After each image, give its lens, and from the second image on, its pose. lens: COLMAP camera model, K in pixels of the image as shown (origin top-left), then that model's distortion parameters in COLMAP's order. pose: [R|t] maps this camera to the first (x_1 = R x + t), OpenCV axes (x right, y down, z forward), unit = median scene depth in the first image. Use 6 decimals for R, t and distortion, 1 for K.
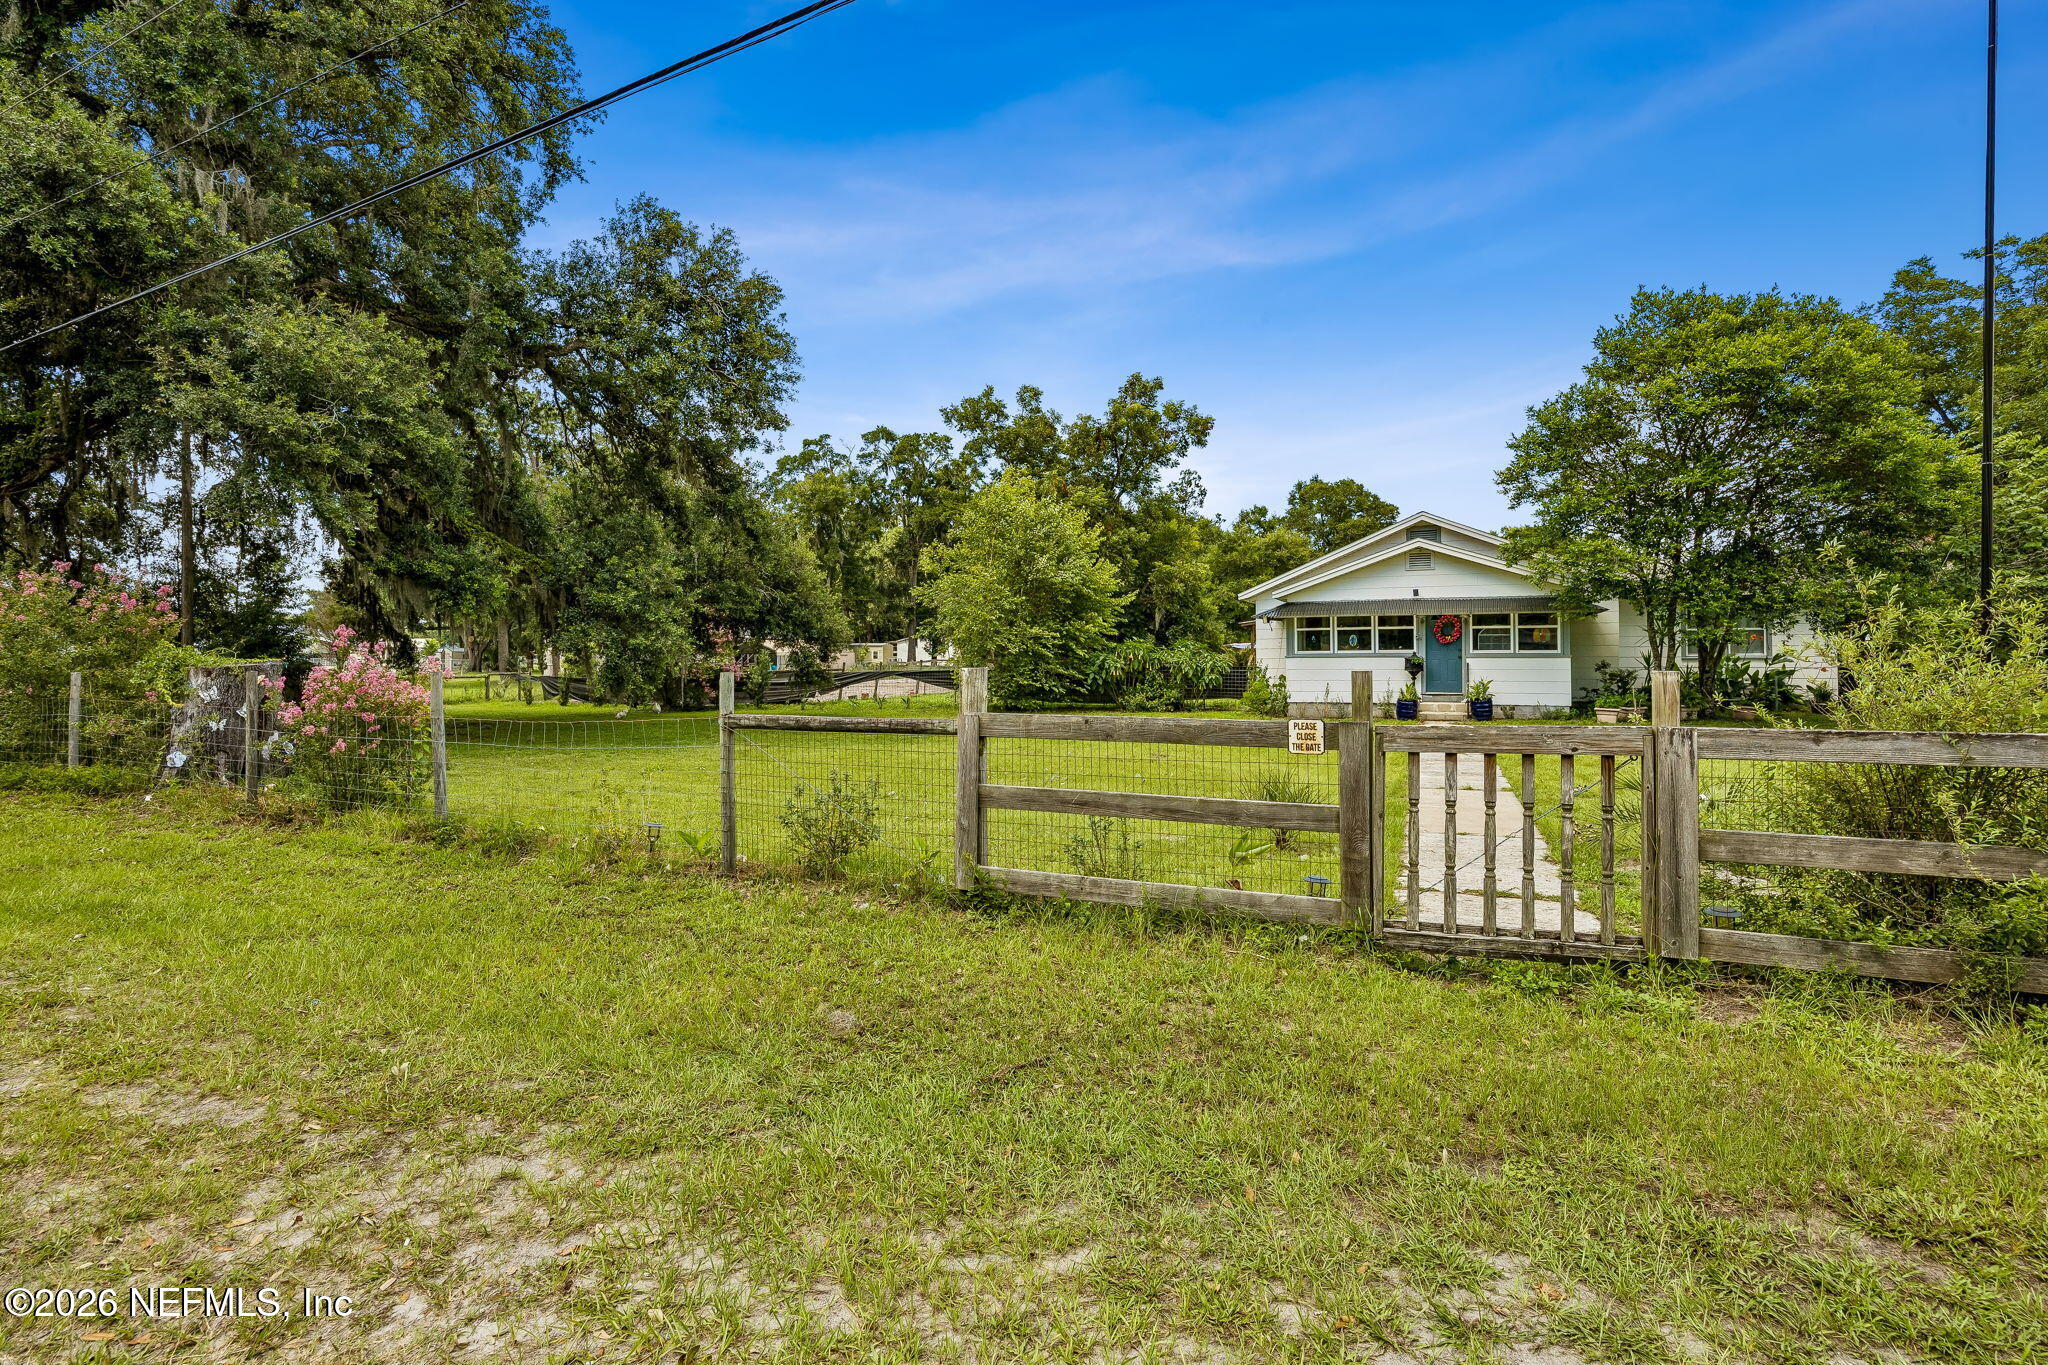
lens RADIAL K [[893.8, 0, 1028.0], [0, 893.8, 661.0], [0, 0, 1]] dist [-0.040407, -0.000003]
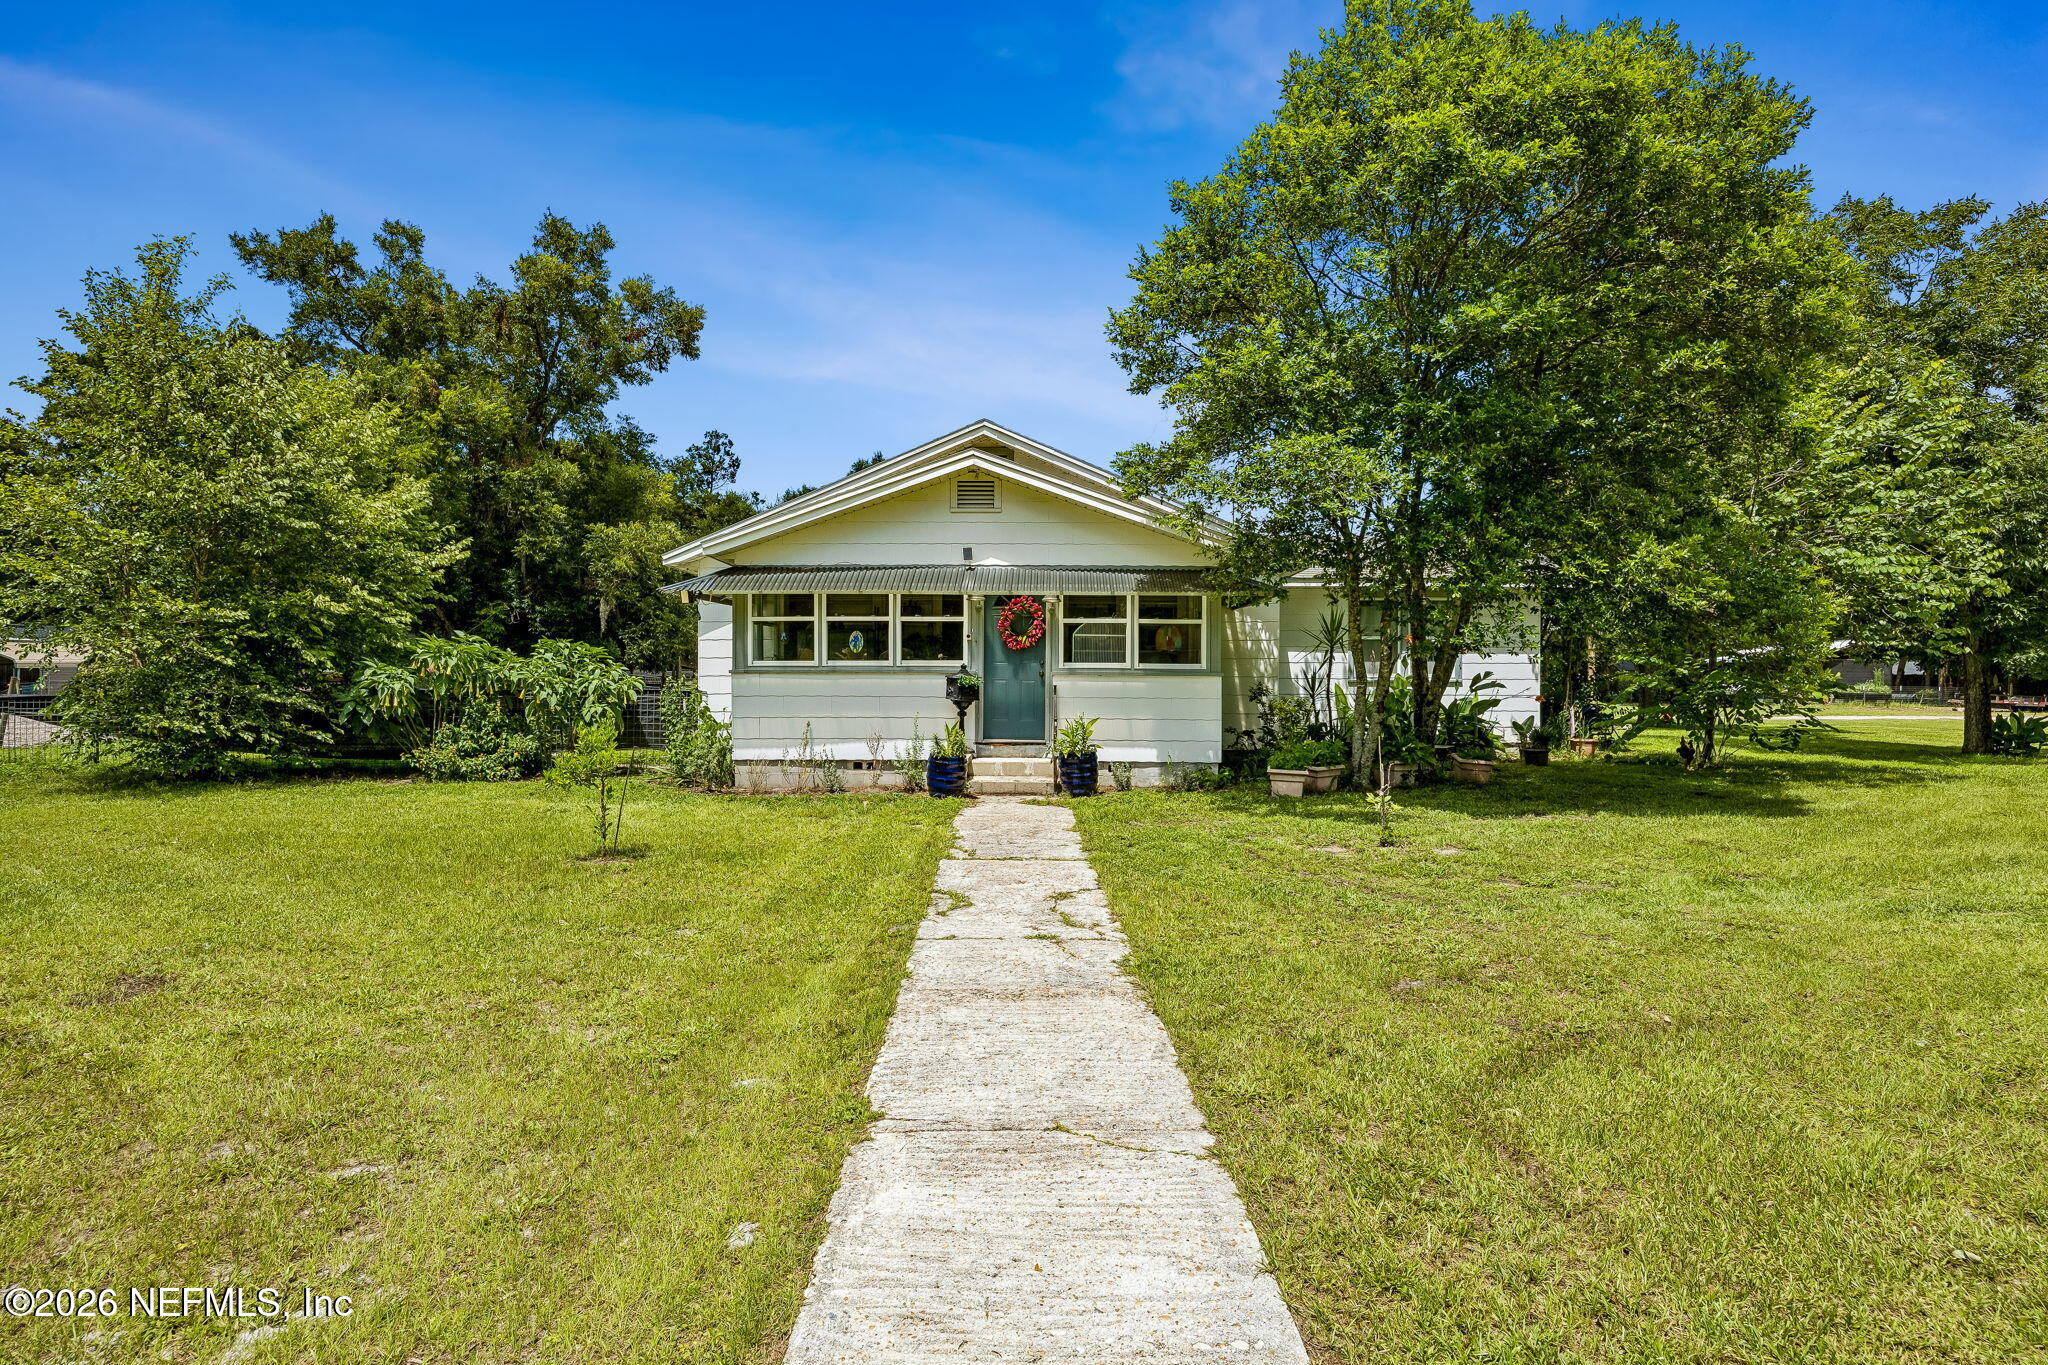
lens RADIAL K [[893.8, 0, 1028.0], [0, 893.8, 661.0], [0, 0, 1]] dist [-0.040407, -0.000003]
pose [[0.900535, 0.017980, 0.434412, 0.230308], [-0.007887, 0.999656, -0.025025, 0.000811], [-0.434712, 0.019110, 0.900367, 0.485286]]
